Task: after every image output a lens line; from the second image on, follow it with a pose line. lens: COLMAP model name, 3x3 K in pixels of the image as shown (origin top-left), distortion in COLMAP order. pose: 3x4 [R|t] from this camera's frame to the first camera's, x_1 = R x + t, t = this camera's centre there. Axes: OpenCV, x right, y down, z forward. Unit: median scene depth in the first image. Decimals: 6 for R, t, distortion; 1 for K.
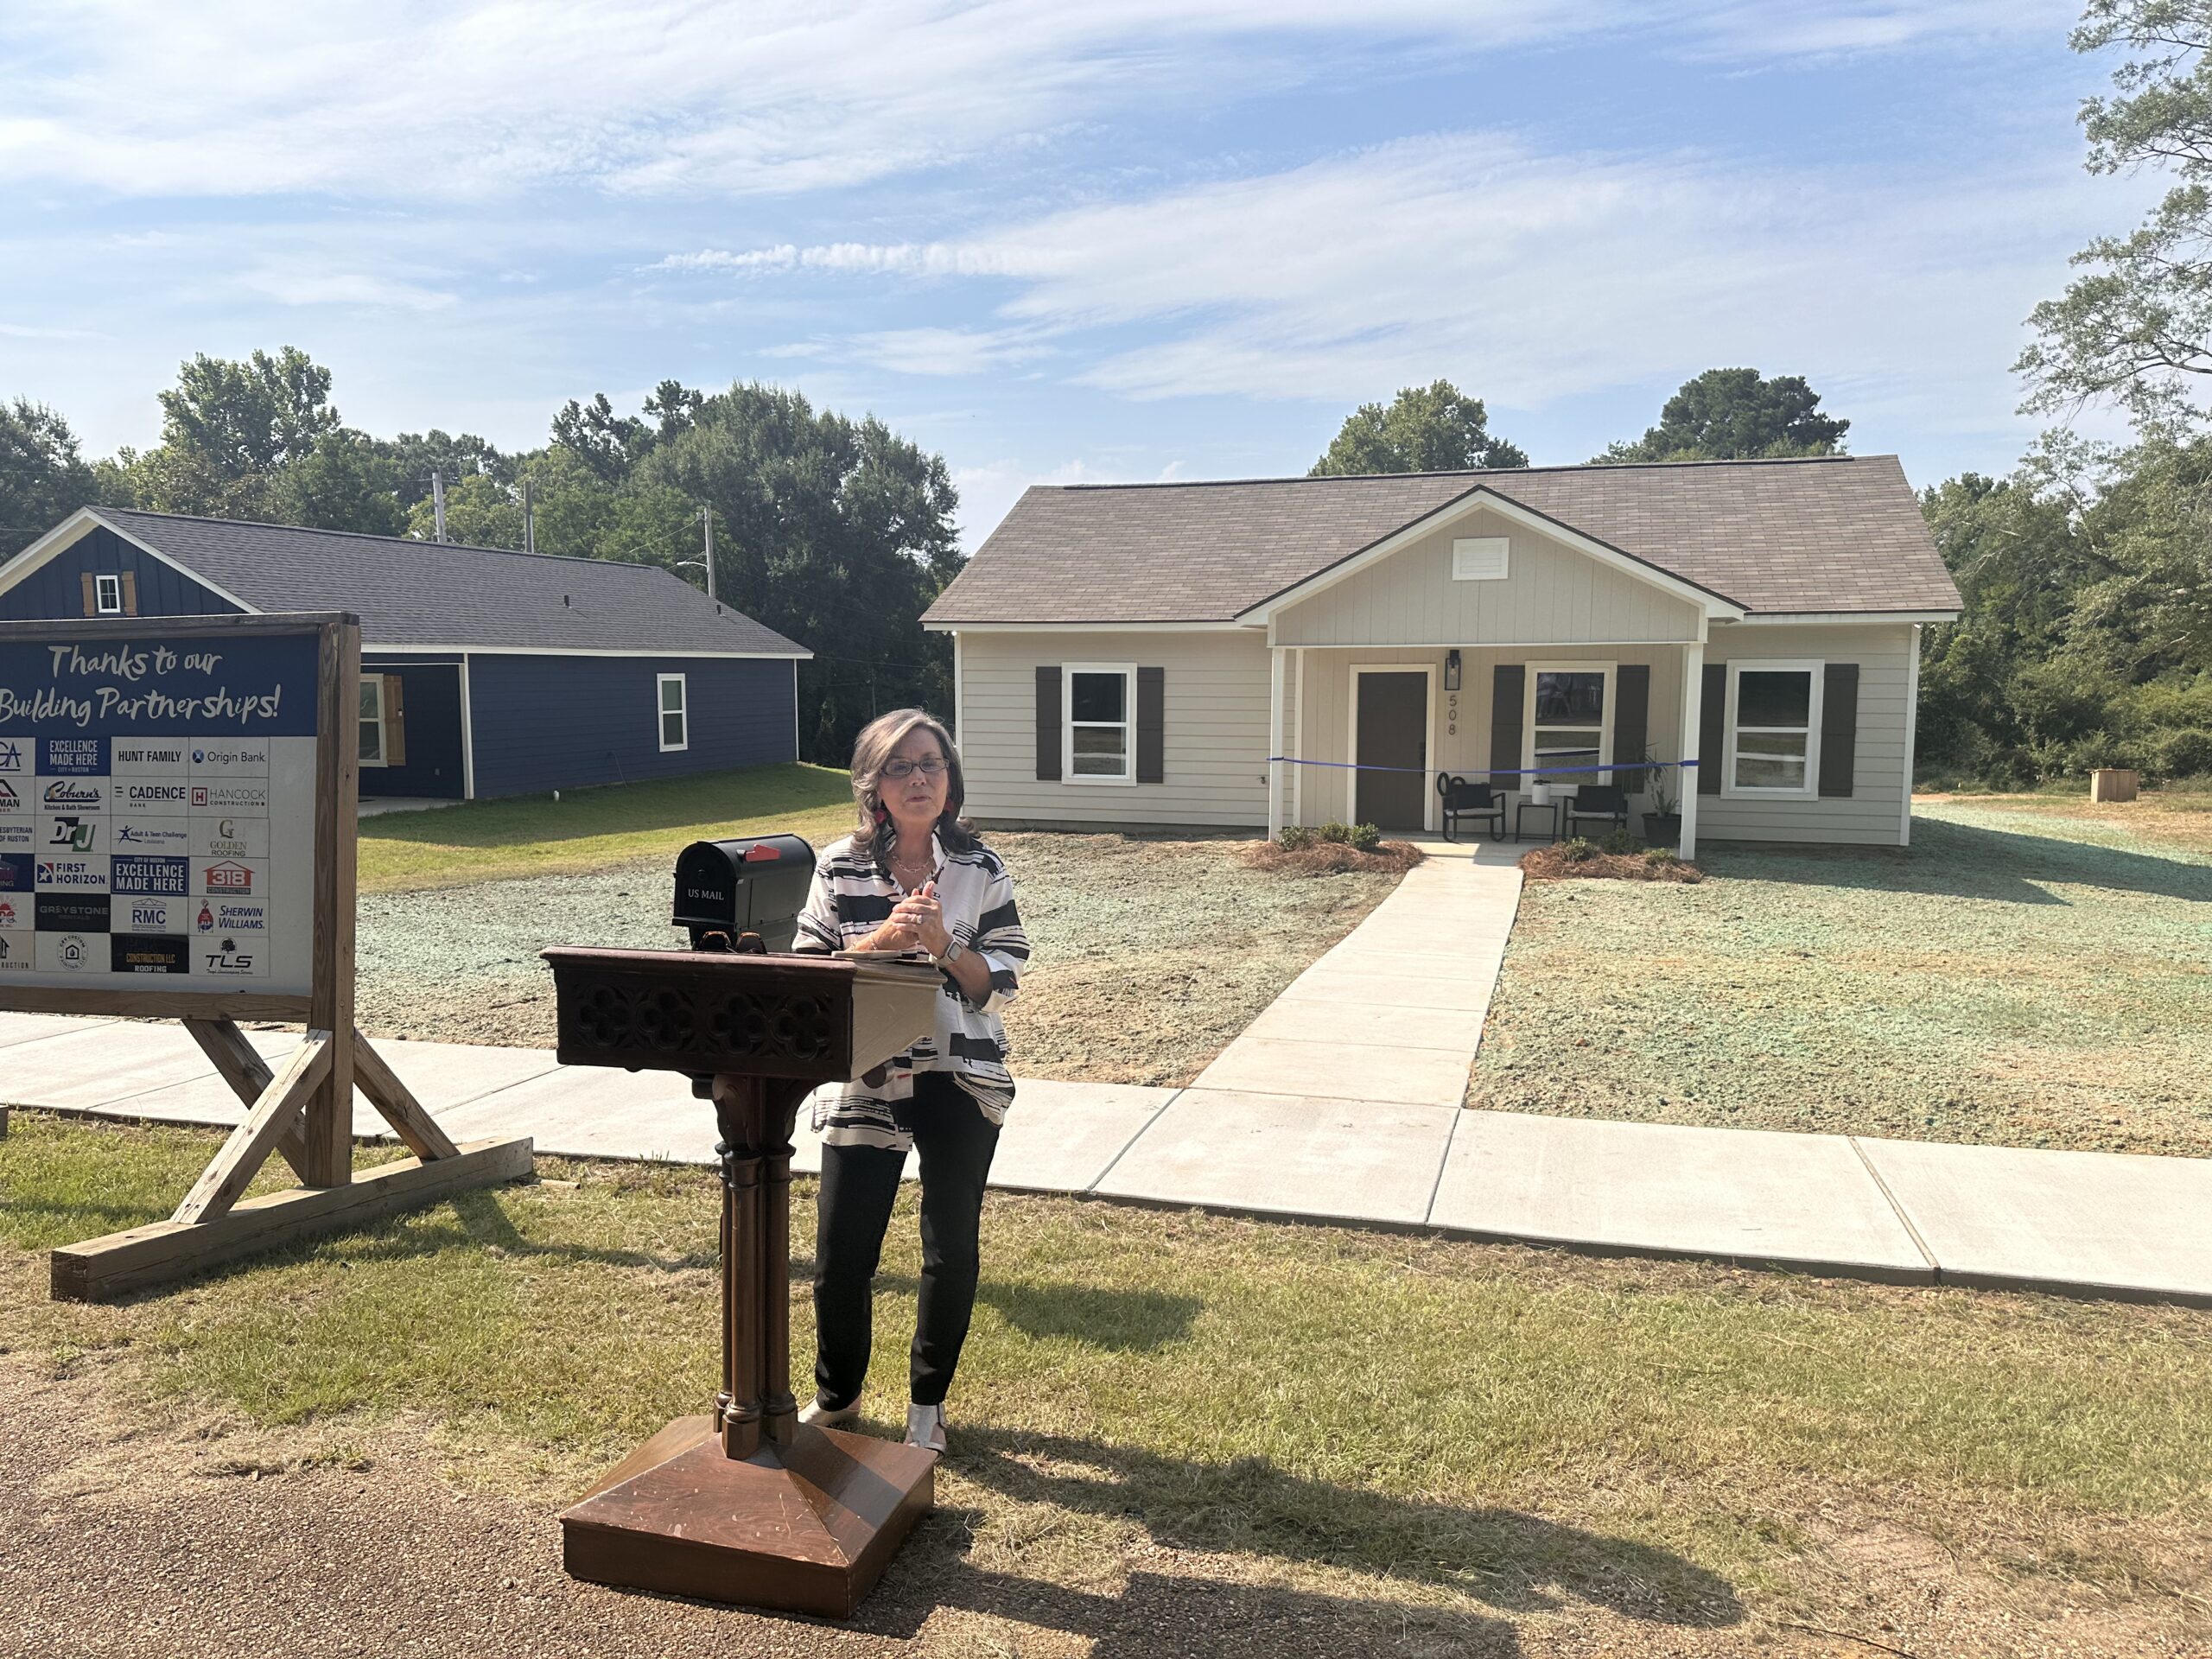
lens RADIAL K [[1554.3, 0, 1102.4], [0, 1554.3, 839.4], [0, 0, 1]] dist [0.043249, -0.051249]
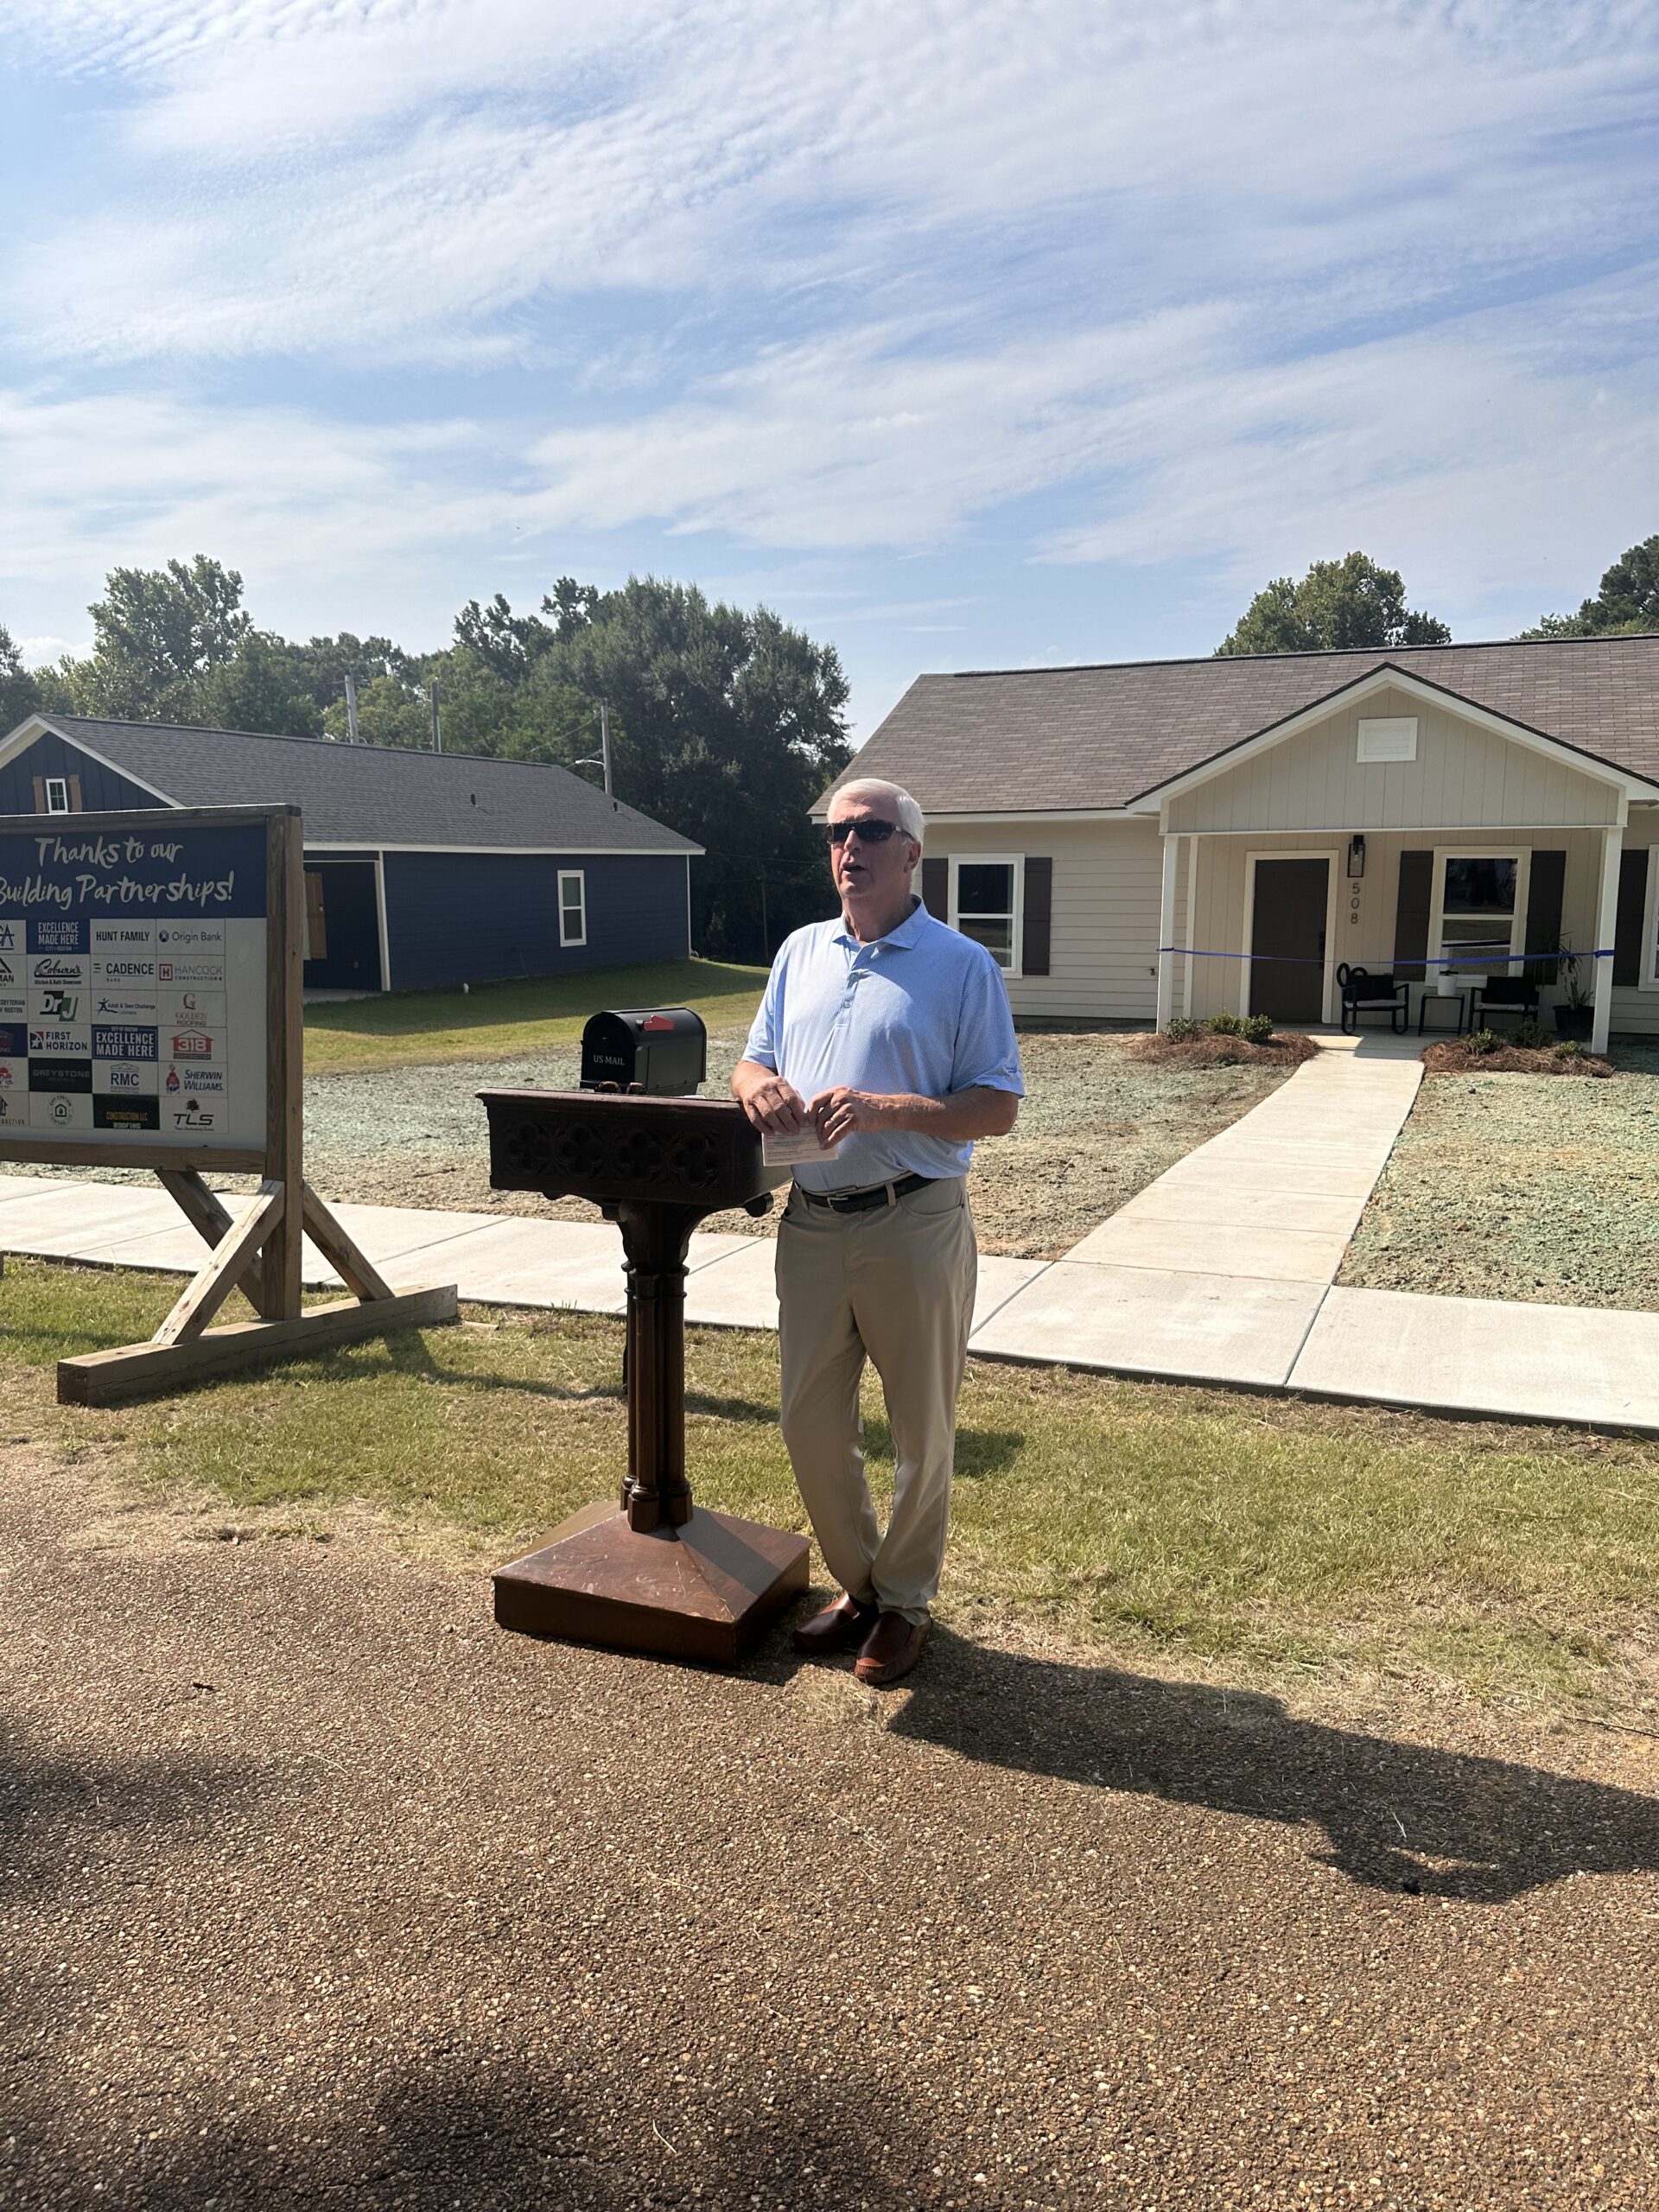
lens RADIAL K [[1554.3, 0, 812.0], [0, 1554.3, 1122.6], [0, 0, 1]] dist [0.043249, -0.051249]
pose [[0.993337, 0.012167, -0.114605, 0.003581], [-0.005785, 0.998422, 0.055863, 0.004415], [0.115104, -0.054828, 0.991839, -0.018254]]
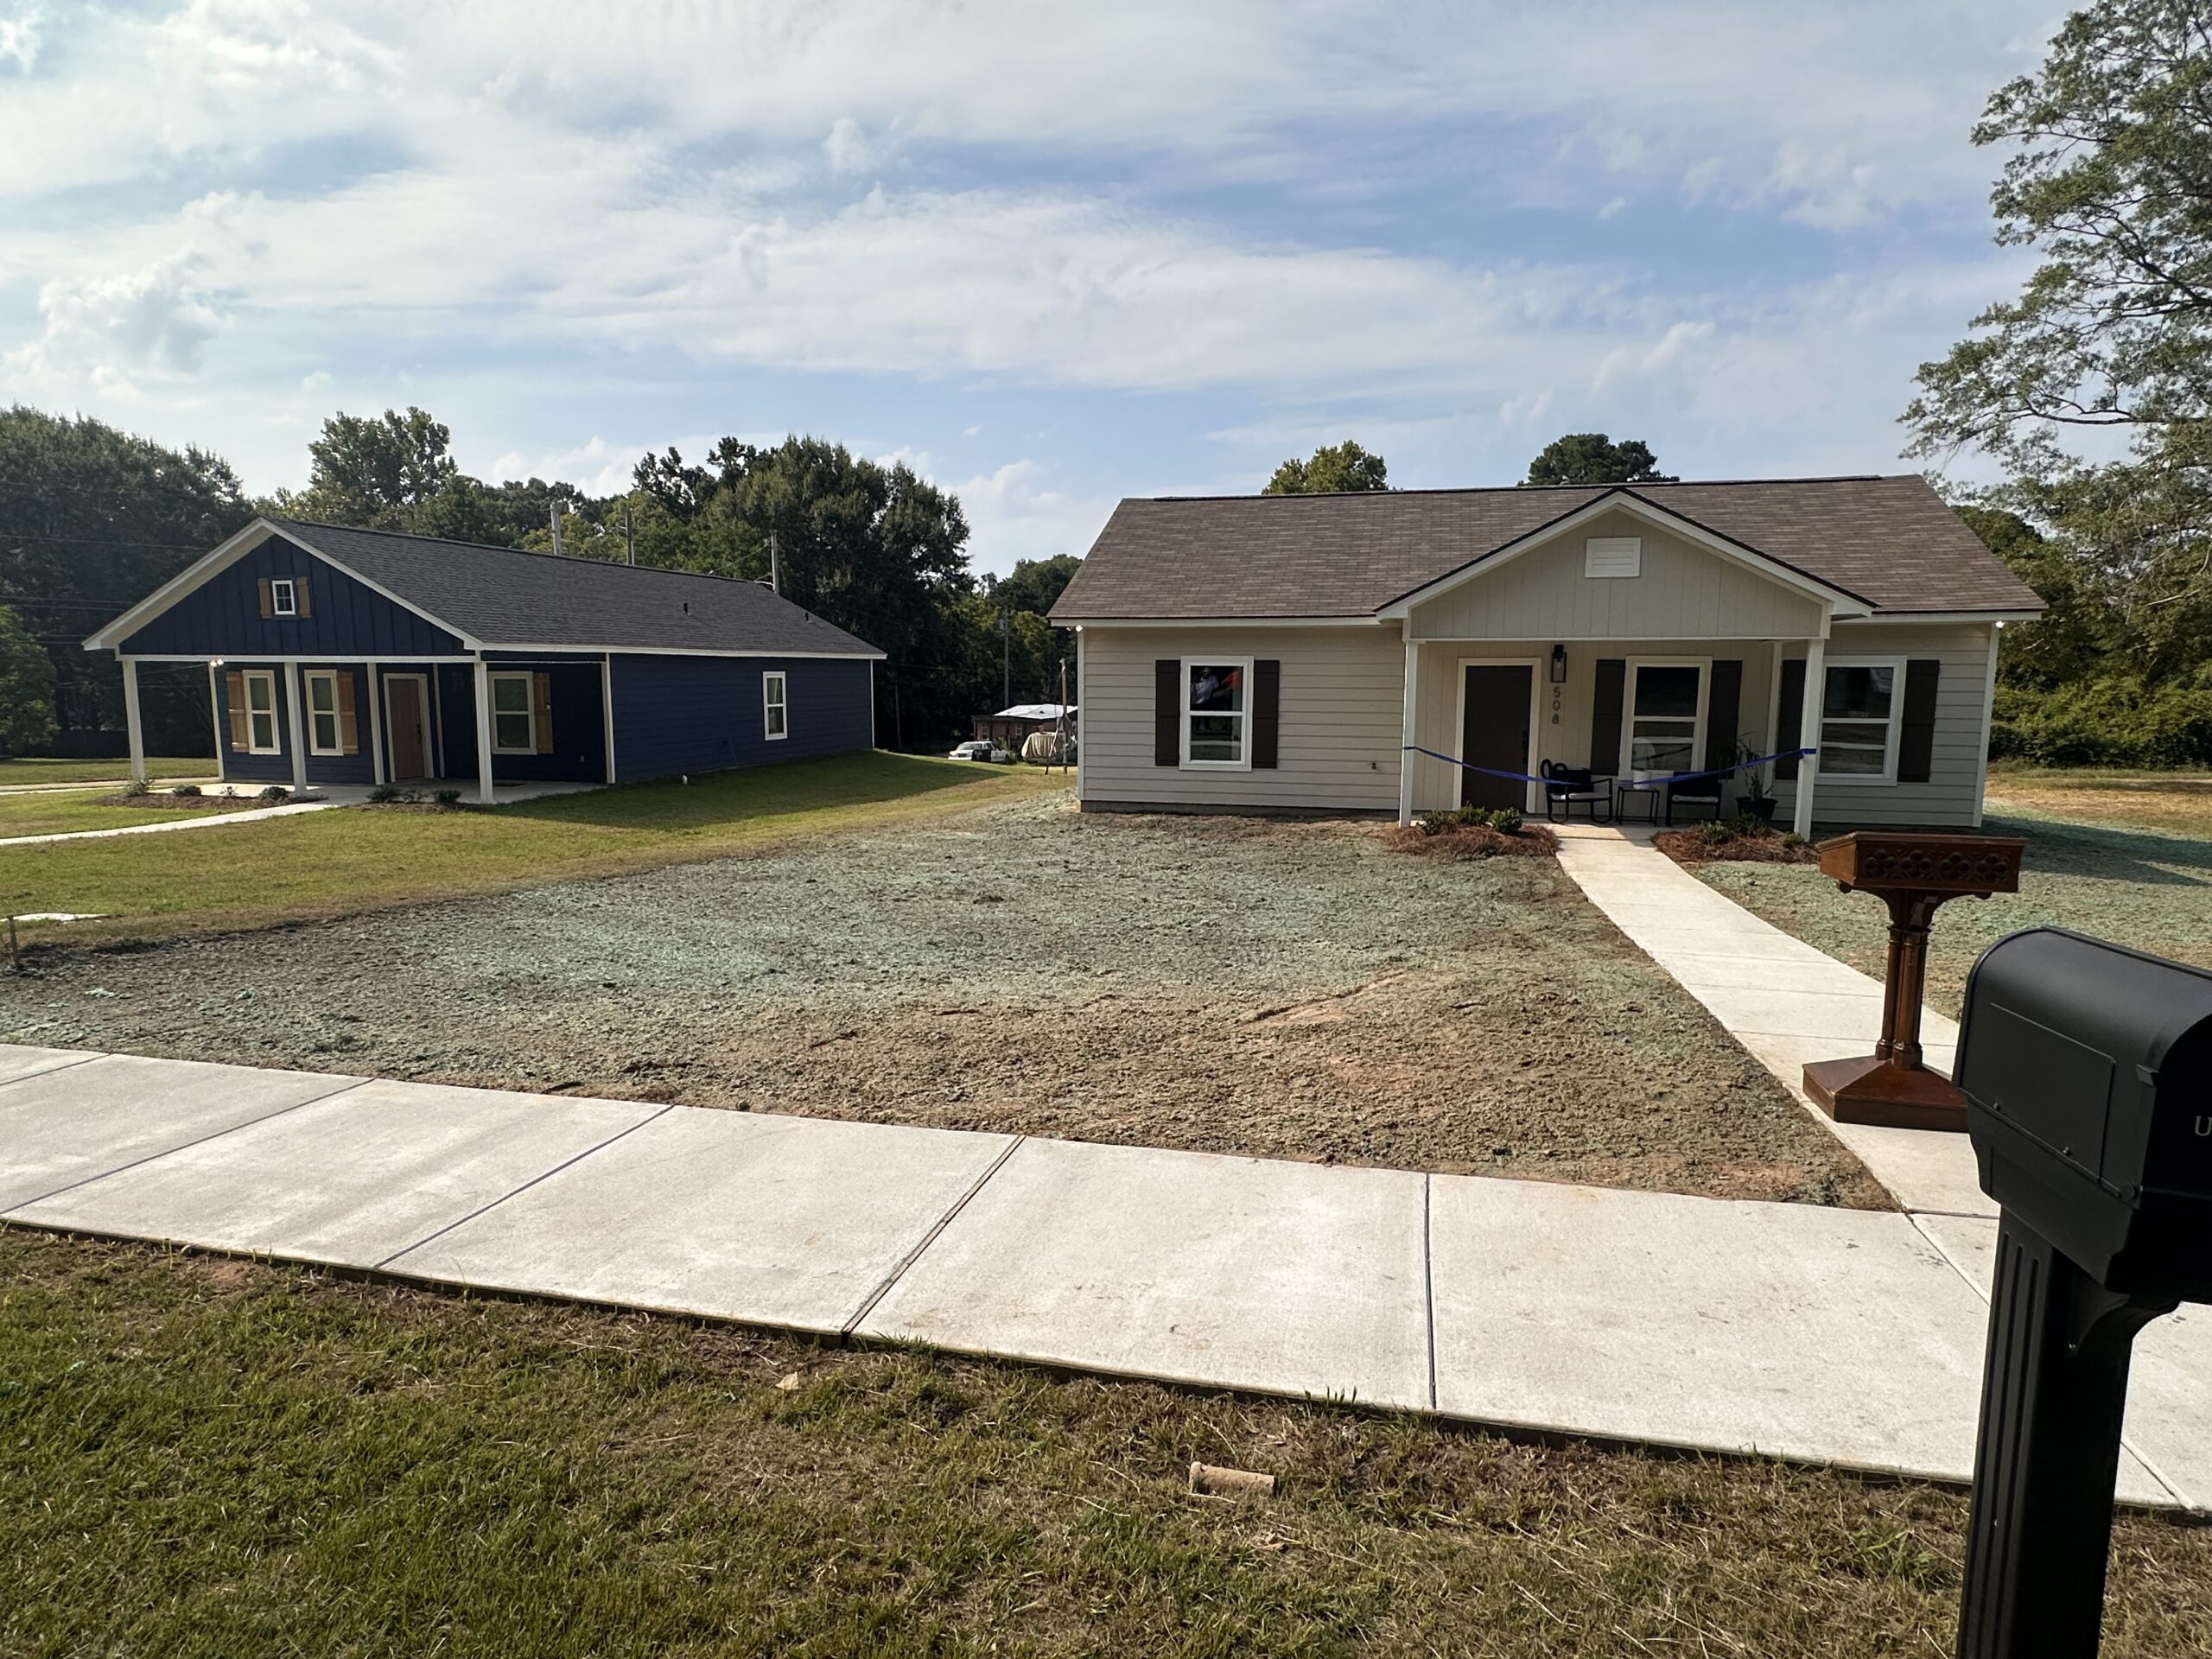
lens RADIAL K [[1227.3, 0, 1103.1], [0, 1227.3, 836.8], [0, 0, 1]] dist [-0.011582, 0.004331]
pose [[0.999393, -0.003134, 0.034688, -0.136582], [0.002322, 0.999723, 0.023423, -0.010984], [-0.034752, -0.023328, 0.999124, 0.180962]]
